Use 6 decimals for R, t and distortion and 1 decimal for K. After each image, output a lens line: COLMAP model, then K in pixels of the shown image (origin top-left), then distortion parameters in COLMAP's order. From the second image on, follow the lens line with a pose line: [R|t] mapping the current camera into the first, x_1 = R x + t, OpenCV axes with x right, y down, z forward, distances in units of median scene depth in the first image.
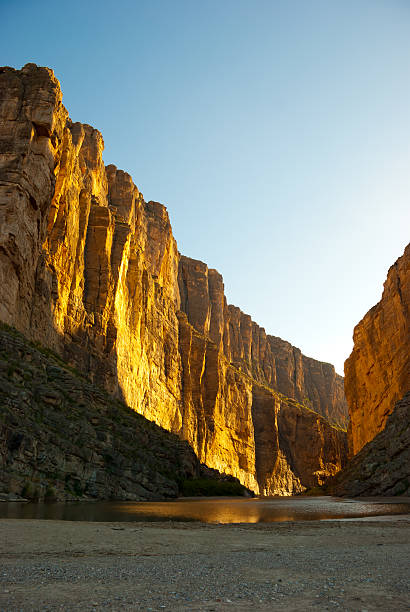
lens RADIAL K [[476.8, 0, 206.6], [0, 476.8, 328.3], [0, 0, 1]] dist [-0.126308, 0.004361]
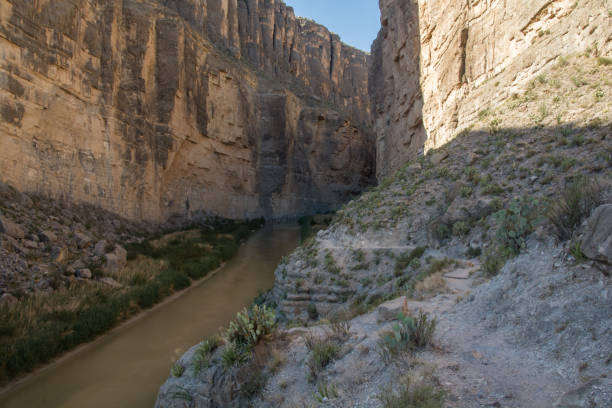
lens RADIAL K [[476.8, 0, 305.8], [0, 476.8, 205.1], [0, 0, 1]] dist [-0.126308, 0.004361]
pose [[0.996094, -0.025313, 0.084593, 0.097587], [-0.007689, 0.929525, 0.368678, 0.028234], [-0.087963, -0.367888, 0.925700, 0.212421]]
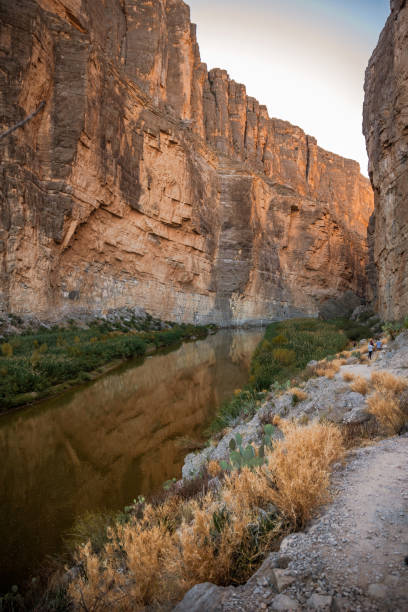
lens RADIAL K [[414.6, 0, 204.0], [0, 414.6, 306.0], [0, 0, 1]] dist [-0.130714, 0.091435]
pose [[0.994358, -0.007137, -0.105836, 0.125922], [0.042636, 0.940483, 0.337155, 0.113291], [0.097131, -0.339765, 0.935481, 0.392149]]
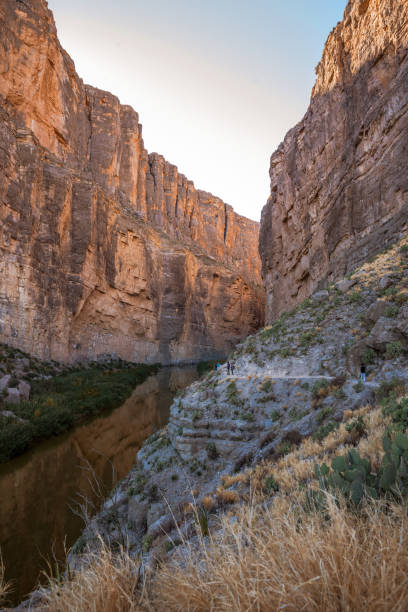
lens RADIAL K [[414.6, 0, 204.0], [0, 414.6, 306.0], [0, 0, 1]] dist [-0.130714, 0.091435]
pose [[0.995643, 0.005213, 0.093099, 0.098239], [-0.029227, 0.965570, 0.258496, 0.038314], [-0.088546, -0.260091, 0.961516, 0.227492]]
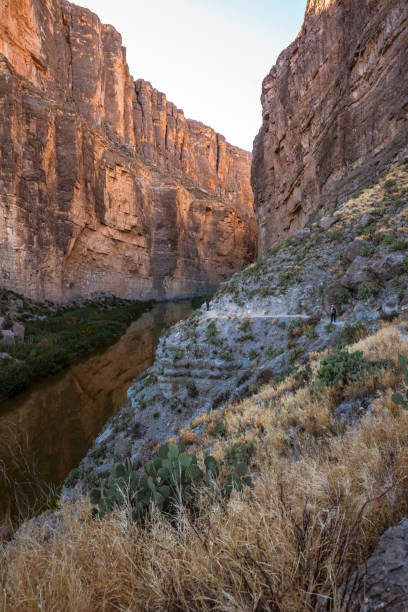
lens RADIAL K [[414.6, 0, 204.0], [0, 414.6, 306.0], [0, 0, 1]] dist [-0.130714, 0.091435]
pose [[0.994141, -0.034214, 0.102530, 0.100594], [-0.010582, 0.913212, 0.407347, 0.037223], [-0.107569, -0.406046, 0.907500, 0.227359]]
